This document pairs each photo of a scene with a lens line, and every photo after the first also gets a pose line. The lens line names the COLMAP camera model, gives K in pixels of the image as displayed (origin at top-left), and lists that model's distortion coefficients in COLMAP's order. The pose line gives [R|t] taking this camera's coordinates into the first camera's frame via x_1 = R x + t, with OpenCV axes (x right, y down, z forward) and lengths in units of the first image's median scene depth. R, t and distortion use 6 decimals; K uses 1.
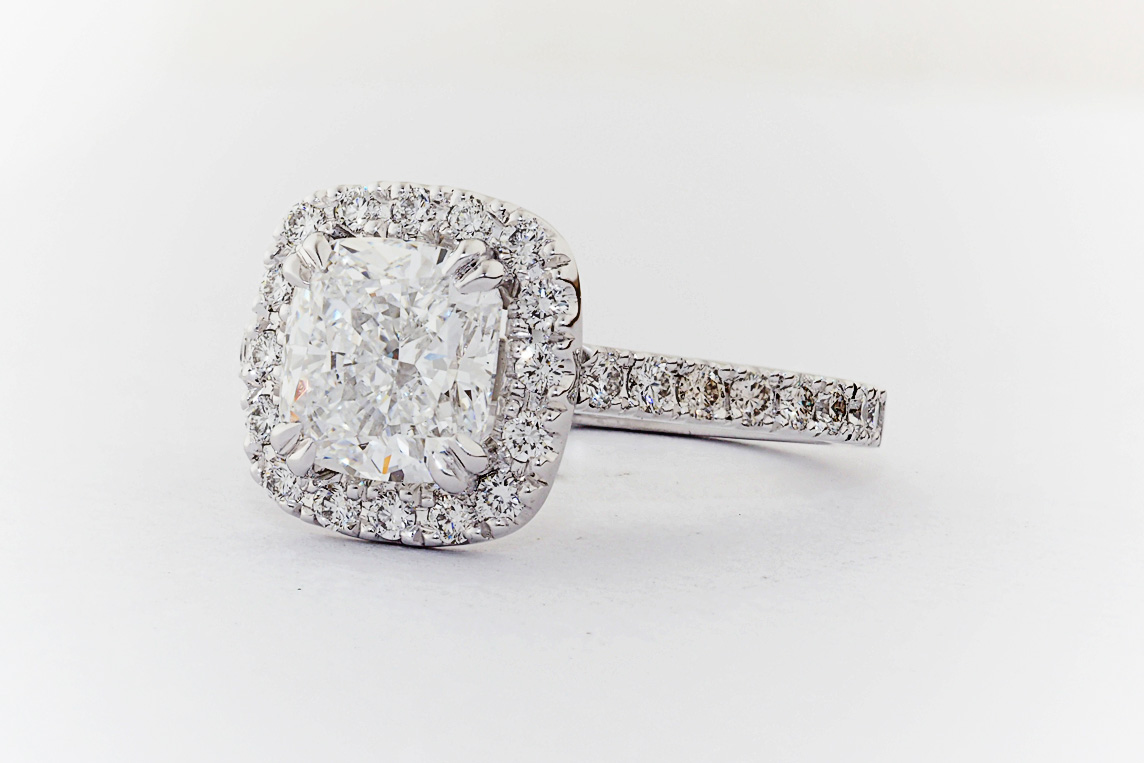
lens RADIAL K [[4125.9, 0, 572.0], [0, 4125.9, 381.5], [0, 0, 1]] dist [1.676030, 0.997789]
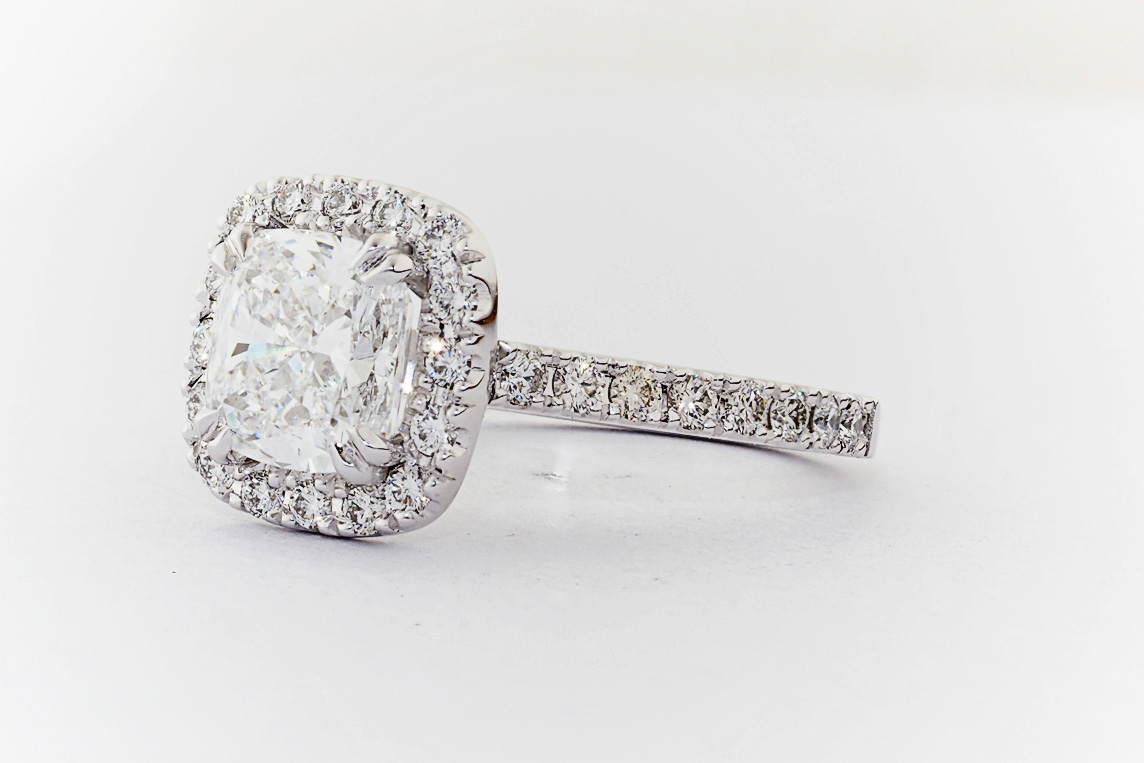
lens RADIAL K [[4125.9, 0, 572.0], [0, 4125.9, 381.5], [0, 0, 1]] dist [1.676030, 0.997789]
pose [[0.980882, 0.031384, -0.192057, 0.213438], [-0.032811, 0.999453, -0.004256, 0.004516], [0.191819, 0.010476, 0.981374, 0.017187]]
